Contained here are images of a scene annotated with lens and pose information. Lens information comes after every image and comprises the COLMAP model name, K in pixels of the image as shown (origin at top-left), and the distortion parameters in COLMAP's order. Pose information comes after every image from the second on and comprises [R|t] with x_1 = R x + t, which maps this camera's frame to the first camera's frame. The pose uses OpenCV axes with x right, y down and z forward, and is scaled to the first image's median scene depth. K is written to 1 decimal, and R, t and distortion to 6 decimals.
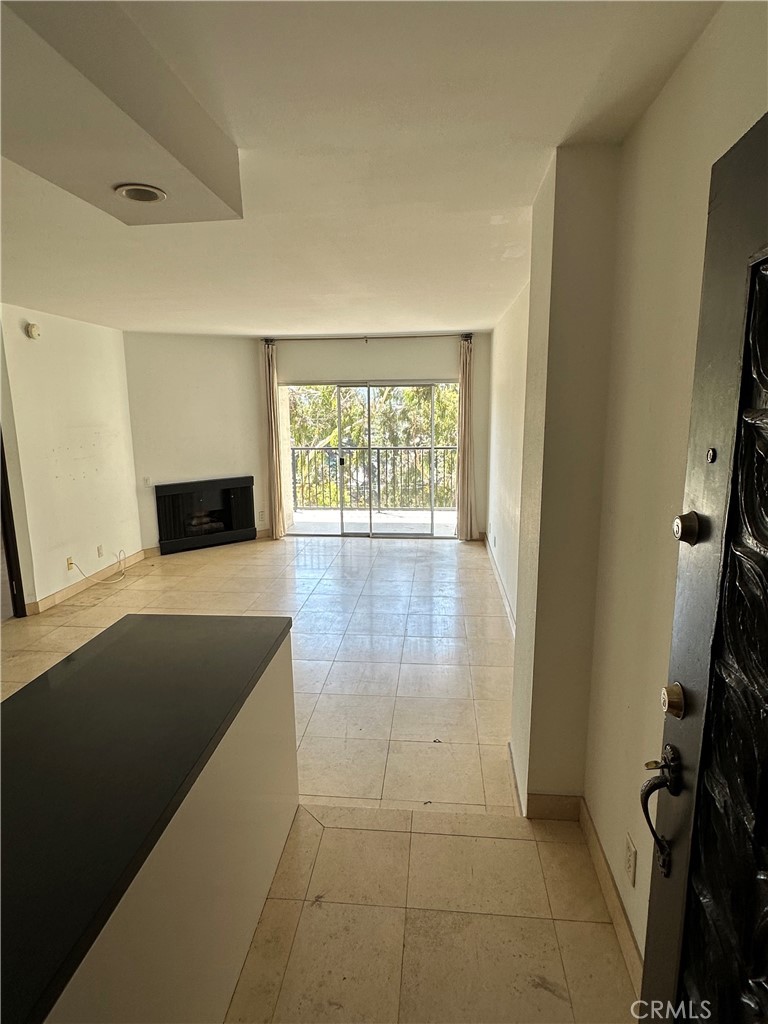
lens RADIAL K [[590.3, 0, 383.7], [0, 590.3, 512.7], [0, 0, 1]] dist [-0.004956, 0.010128]
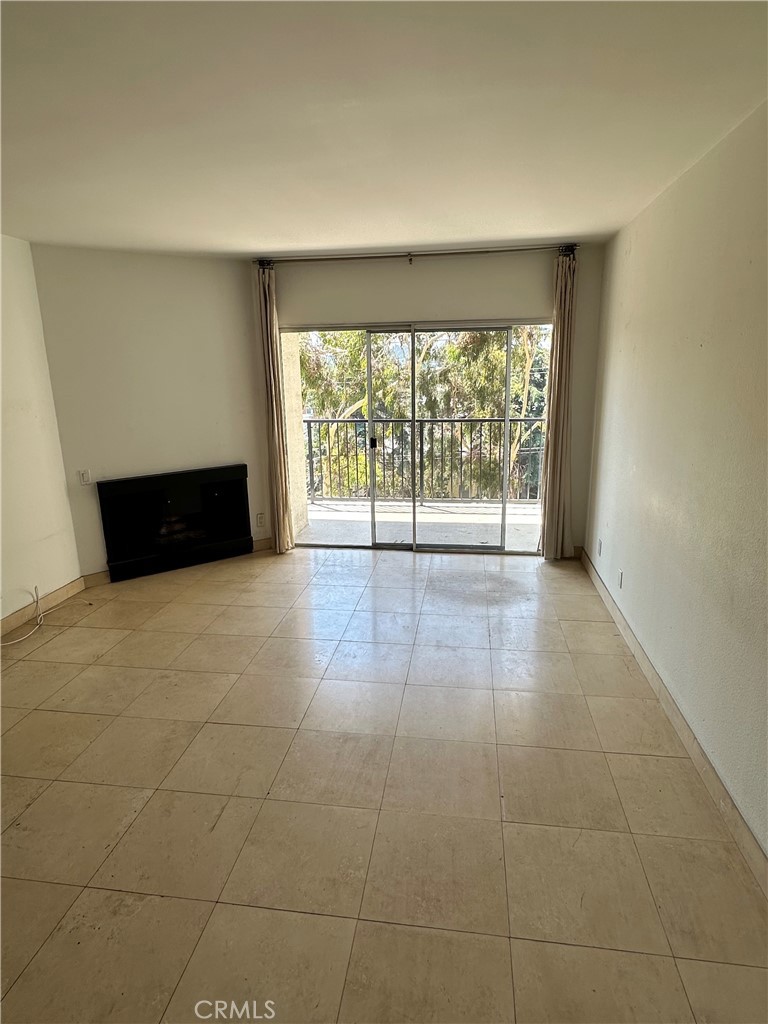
lens RADIAL K [[590.3, 0, 384.0], [0, 590.3, 511.5], [0, 0, 1]] dist [-0.004956, 0.010128]
pose [[0.998708, 0.004571, -0.050610, -0.022622], [-0.001640, 0.998328, 0.057785, -0.045624], [0.050789, -0.057627, 0.997045, 0.301365]]
